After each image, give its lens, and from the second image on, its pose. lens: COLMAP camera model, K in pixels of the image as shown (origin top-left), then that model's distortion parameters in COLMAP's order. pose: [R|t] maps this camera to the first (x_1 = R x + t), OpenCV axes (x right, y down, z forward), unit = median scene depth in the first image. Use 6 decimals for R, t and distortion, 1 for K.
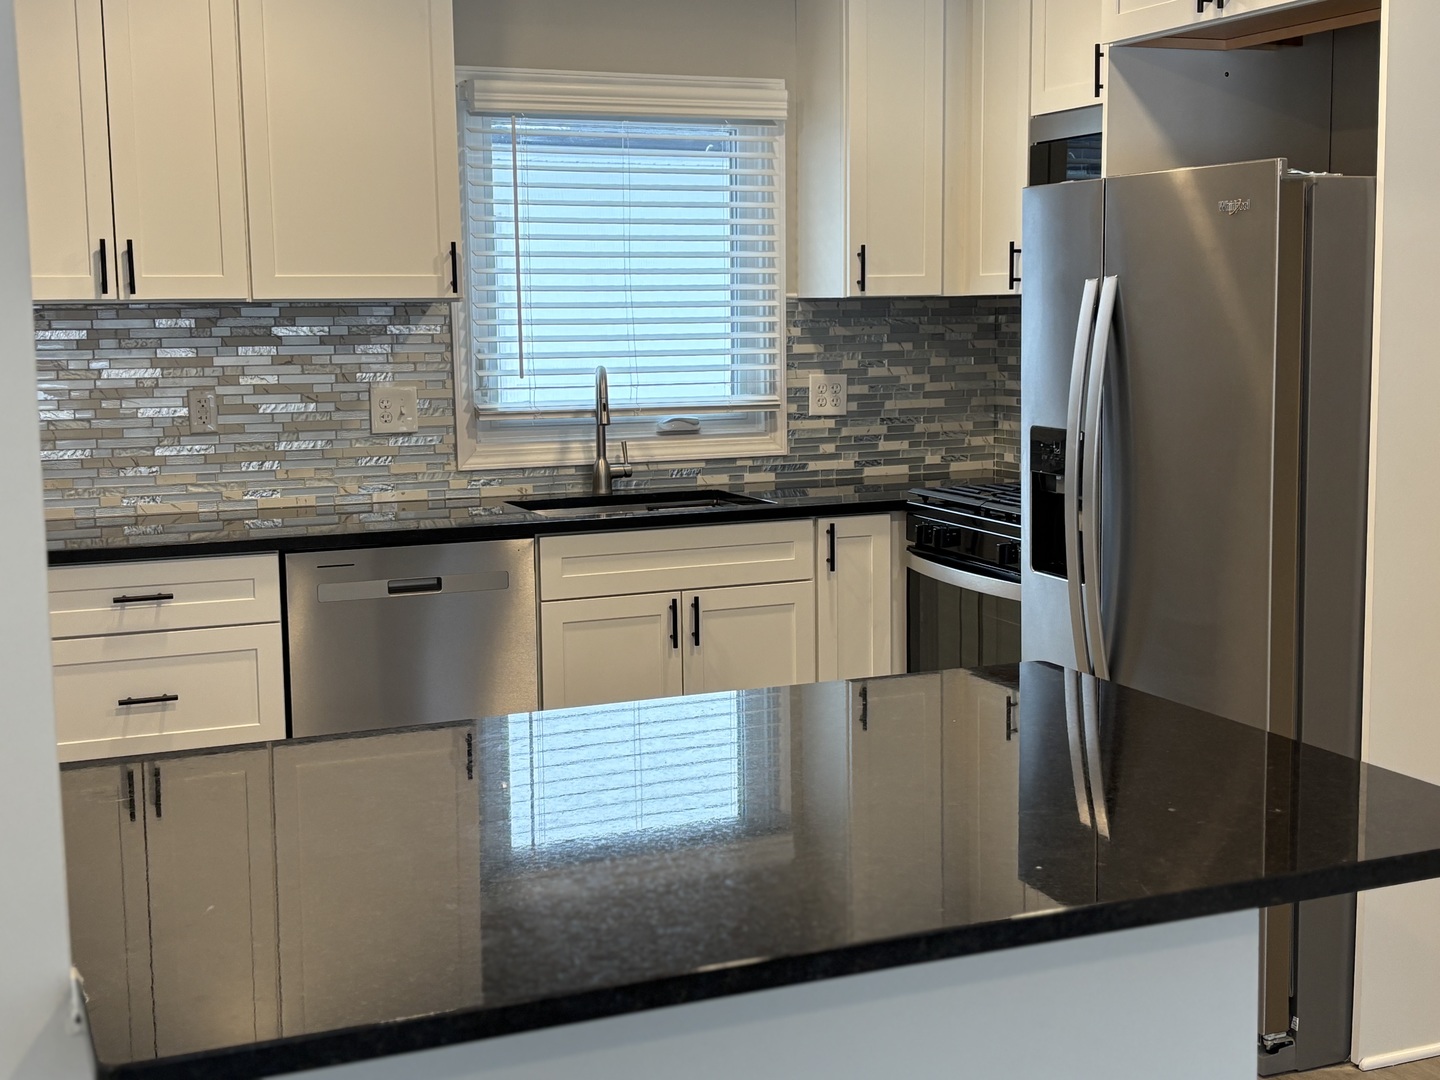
lens RADIAL K [[1856.6, 0, 720.0], [0, 1856.6, 540.0], [0, 0, 1]] dist [0.332379, -1.739225]
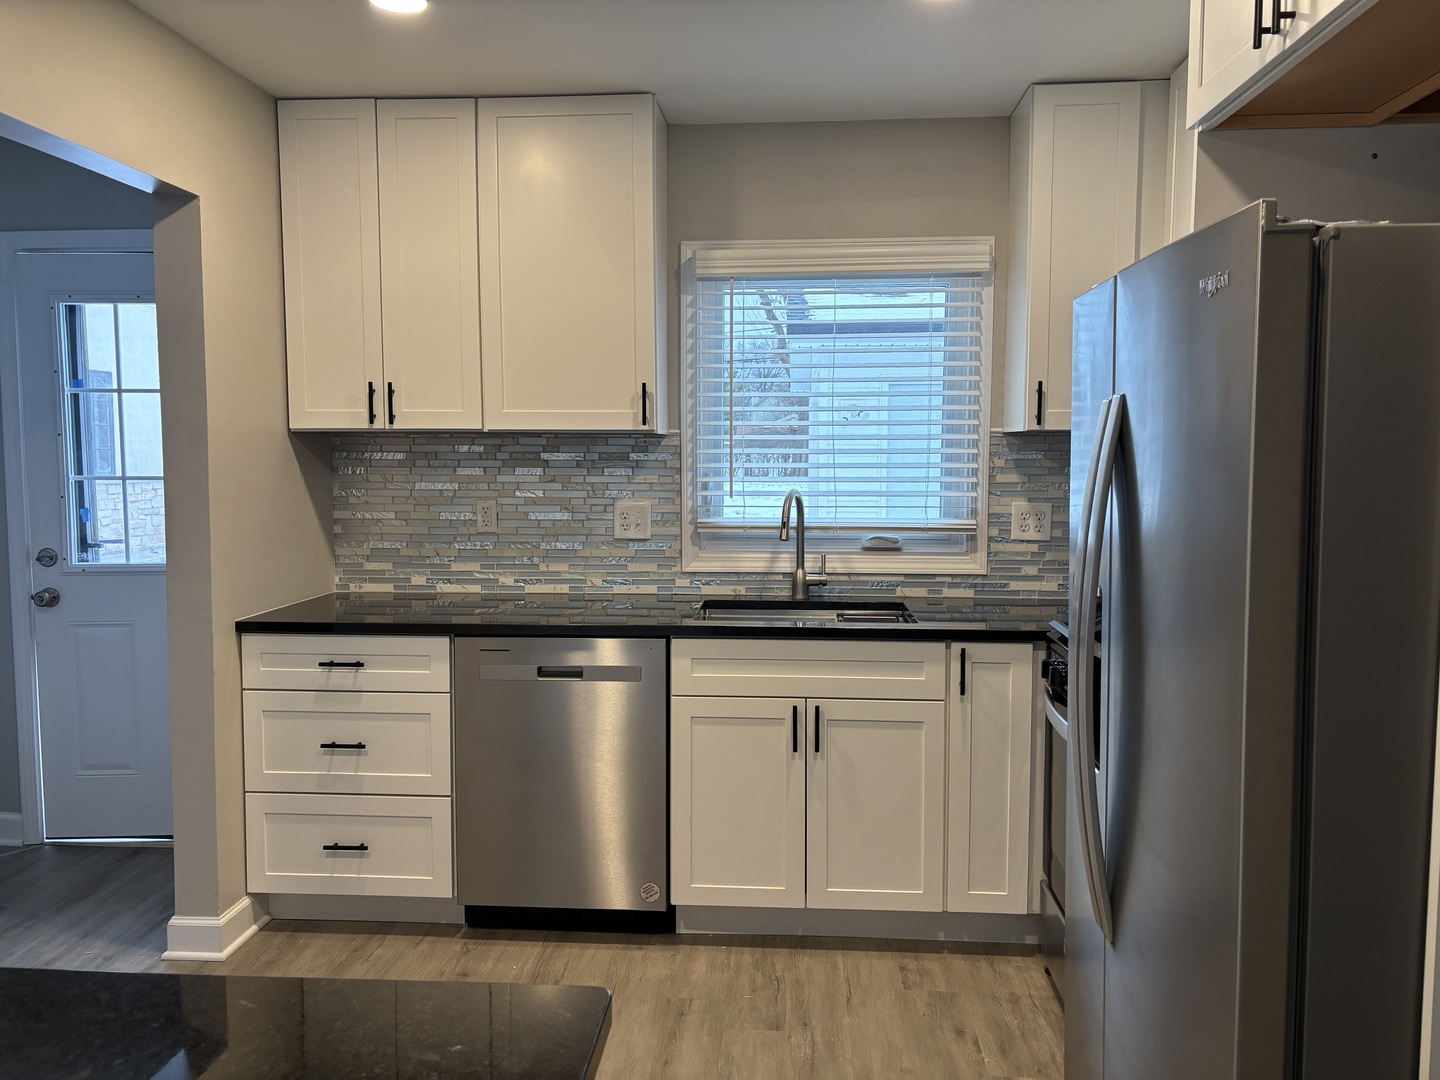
lens RADIAL K [[1092.2, 0, 703.2], [0, 1092.2, 541.8], [0, 0, 1]] dist [0.075286, -0.061360]
pose [[0.886145, 0.051010, -0.460591, 0.195332], [-0.068869, 0.997382, -0.022039, -0.041361], [0.458261, 0.051250, 0.887339, 0.369750]]
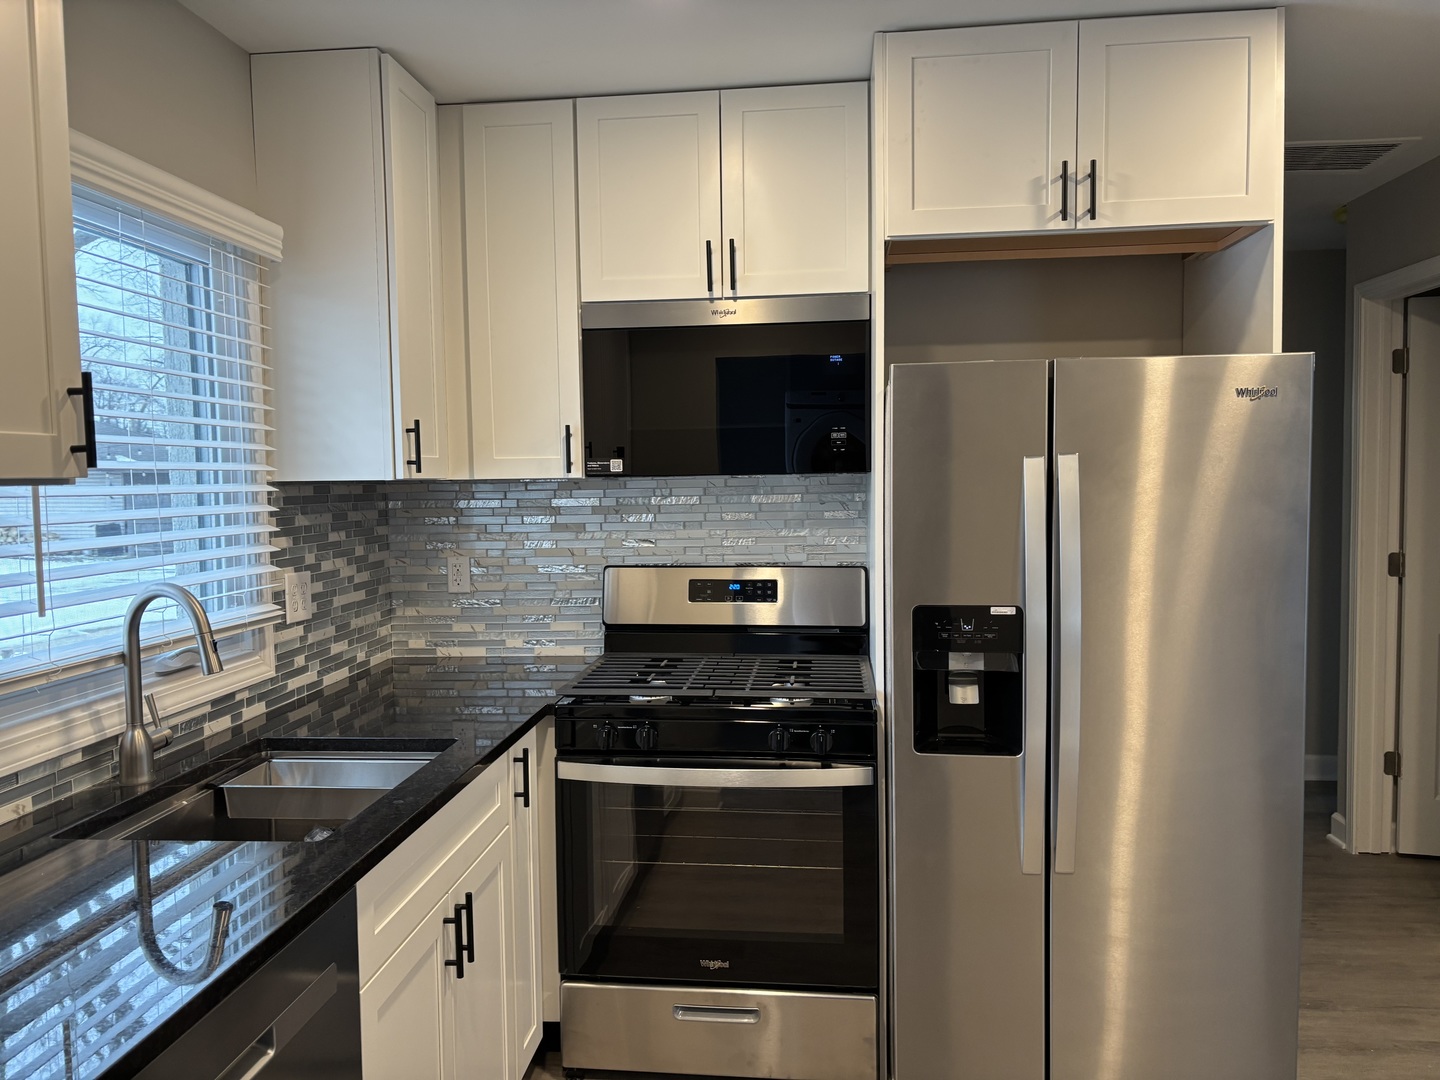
lens RADIAL K [[1092.2, 0, 703.2], [0, 1092.2, 541.8], [0, 0, 1]] dist [0.075286, -0.061360]
pose [[0.483868, -0.049564, 0.873736, -0.301020], [0.123482, 0.992273, -0.012095, -0.078807], [-0.866385, 0.113743, 0.486250, 0.640172]]
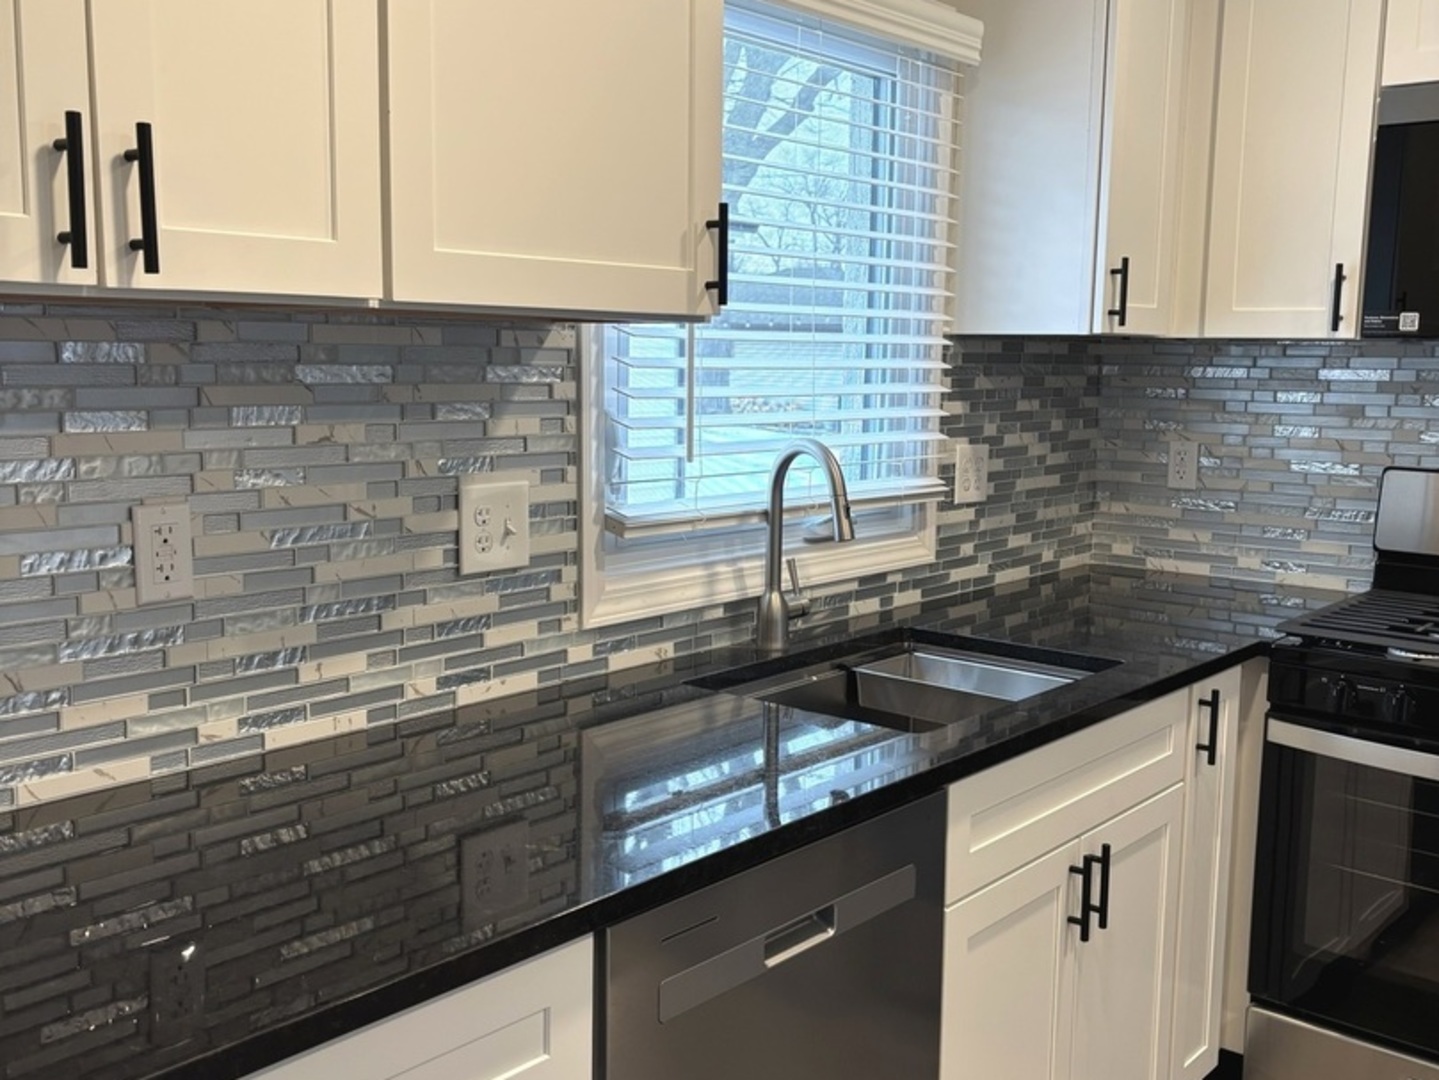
lens RADIAL K [[1453.6, 0, 719.5], [0, 1453.6, 540.0], [0, 0, 1]] dist [0.121651, -0.241596]
pose [[0.889308, -0.033849, 0.456054, -0.294269], [0.031857, 0.999420, 0.012058, -0.066656], [-0.456197, 0.003806, 0.889871, 0.591436]]
